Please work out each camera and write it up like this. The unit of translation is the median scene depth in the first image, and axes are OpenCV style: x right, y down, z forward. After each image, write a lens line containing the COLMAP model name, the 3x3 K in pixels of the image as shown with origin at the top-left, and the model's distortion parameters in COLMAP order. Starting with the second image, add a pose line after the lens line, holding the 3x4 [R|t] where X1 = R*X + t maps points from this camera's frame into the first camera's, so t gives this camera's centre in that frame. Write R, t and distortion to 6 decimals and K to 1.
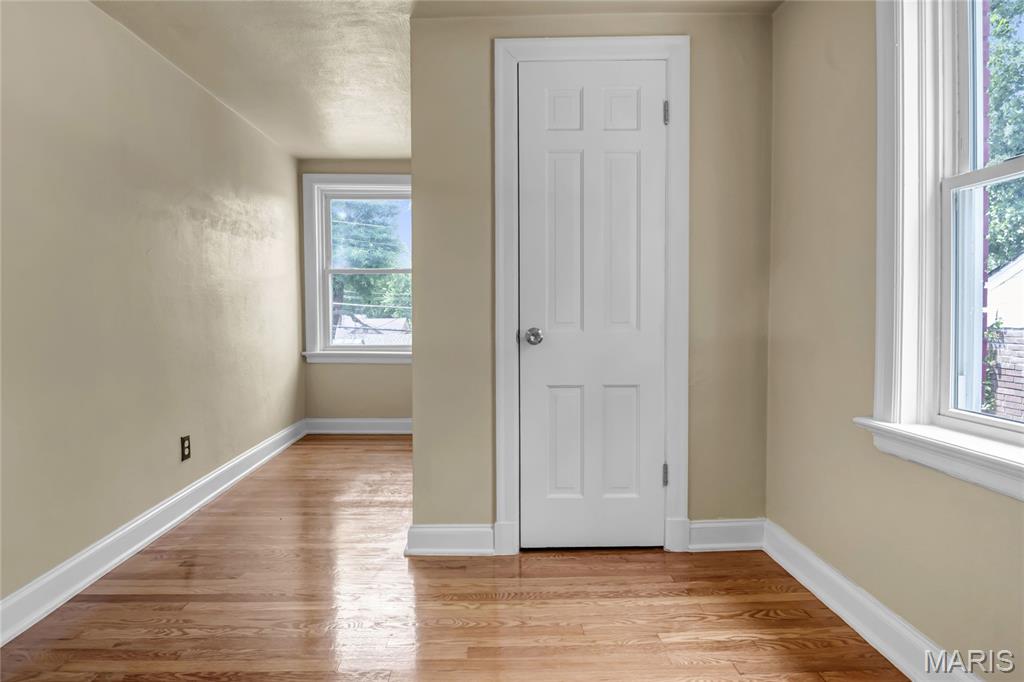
lens RADIAL K [[596.5, 0, 510.3], [0, 596.5, 332.4], [0, 0, 1]] dist [-0.020706, -0.000517]
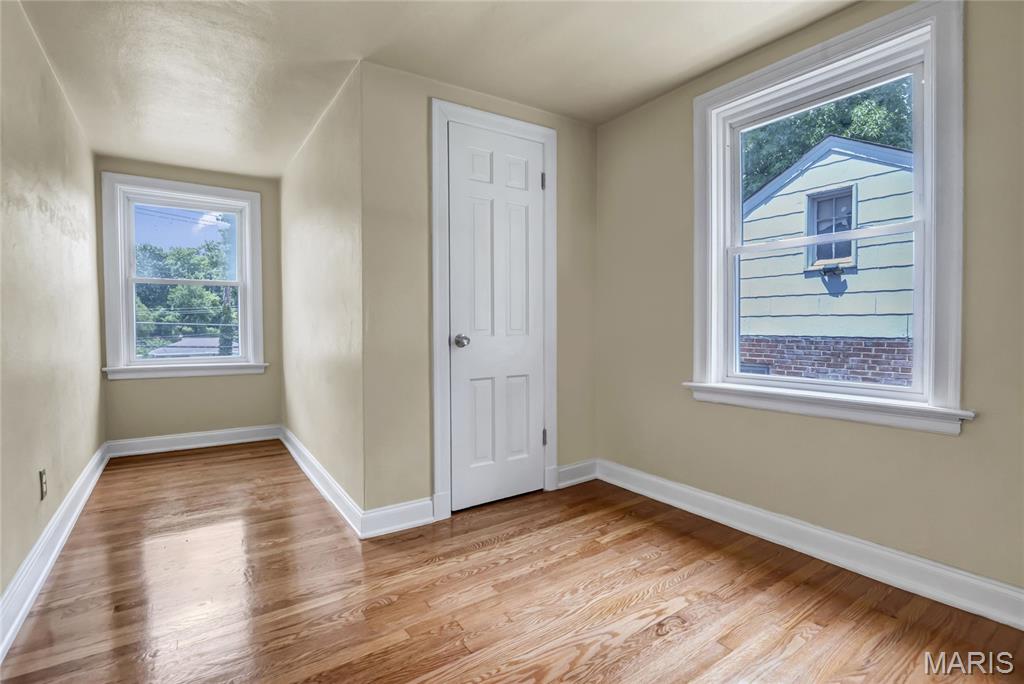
lens RADIAL K [[487.9, 0, 513.3], [0, 487.9, 337.0], [0, 0, 1]] dist [-0.022459, -0.001525]
pose [[0.826679, -0.013857, 0.562502, -0.445981], [0.021884, 0.999732, -0.007533, 0.009676], [-0.562247, 0.018537, 0.826761, 0.085256]]
